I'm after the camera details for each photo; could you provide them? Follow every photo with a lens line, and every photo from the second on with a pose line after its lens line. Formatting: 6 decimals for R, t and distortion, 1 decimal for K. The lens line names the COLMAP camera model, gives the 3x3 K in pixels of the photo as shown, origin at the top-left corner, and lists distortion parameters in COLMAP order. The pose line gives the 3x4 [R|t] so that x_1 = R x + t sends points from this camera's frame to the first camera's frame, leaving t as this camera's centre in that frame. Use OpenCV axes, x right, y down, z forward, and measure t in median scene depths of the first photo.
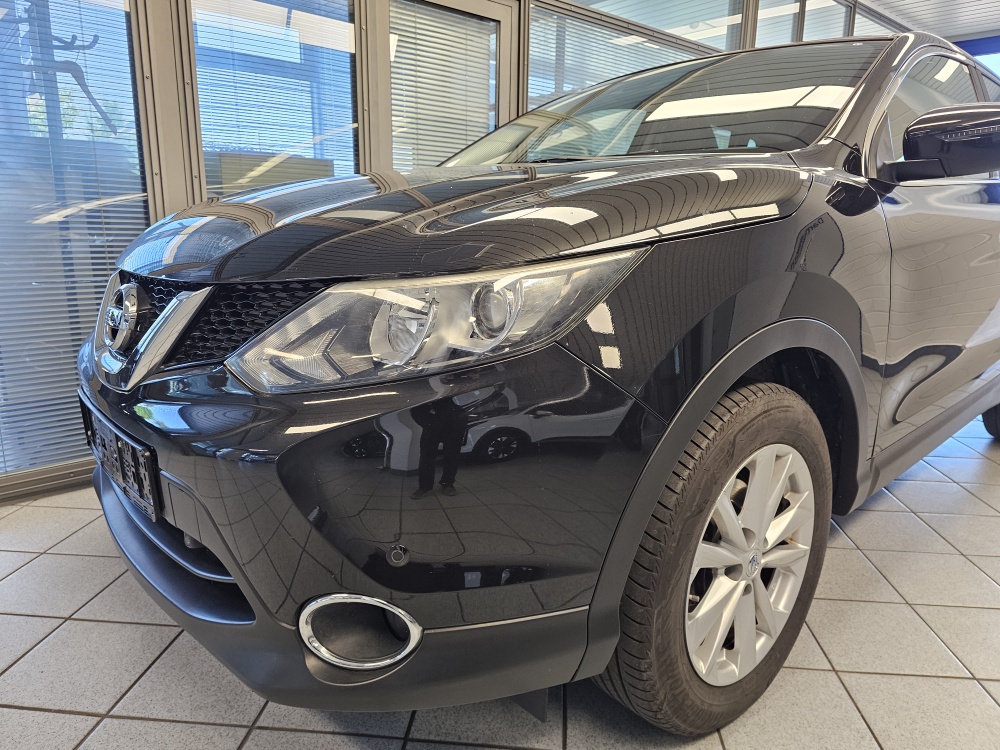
lens RADIAL K [[684.0, 0, 500.6], [0, 684.0, 374.6], [0, 0, 1]] dist [0.047856, -0.056364]
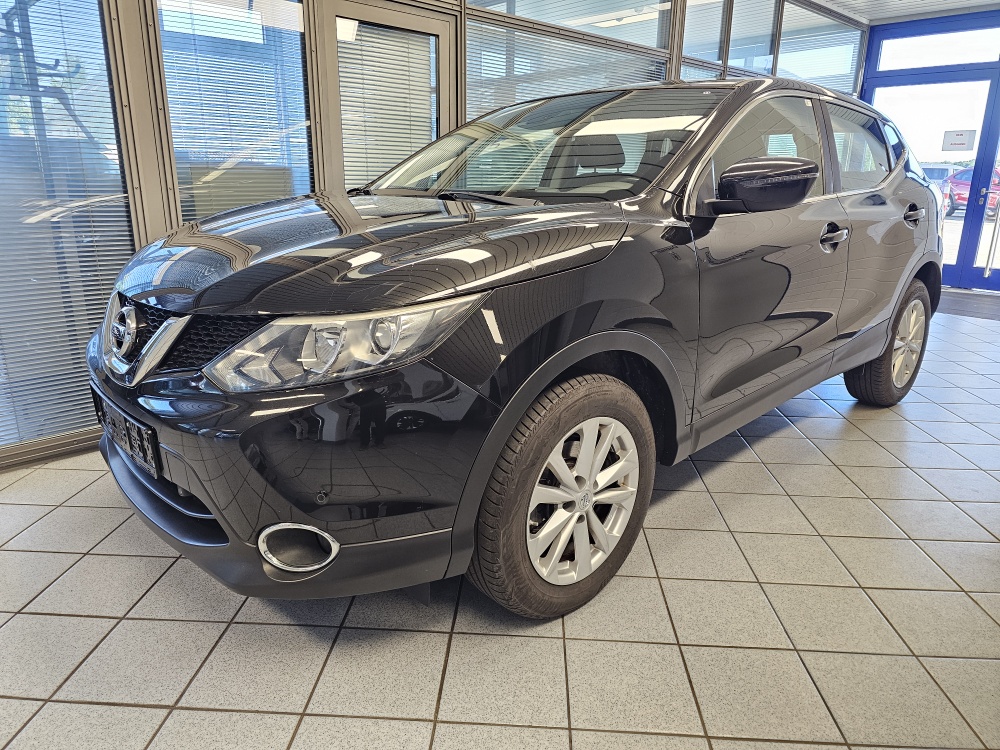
lens RADIAL K [[668.6, 0, 497.2], [0, 668.6, 371.6], [0, 0, 1]] dist [0.069146, -0.077657]
pose [[0.999430, -0.010557, 0.032059, 0.152300], [0.008677, 0.998266, 0.058221, -0.079127], [-0.032618, -0.057910, 0.997789, -0.386139]]
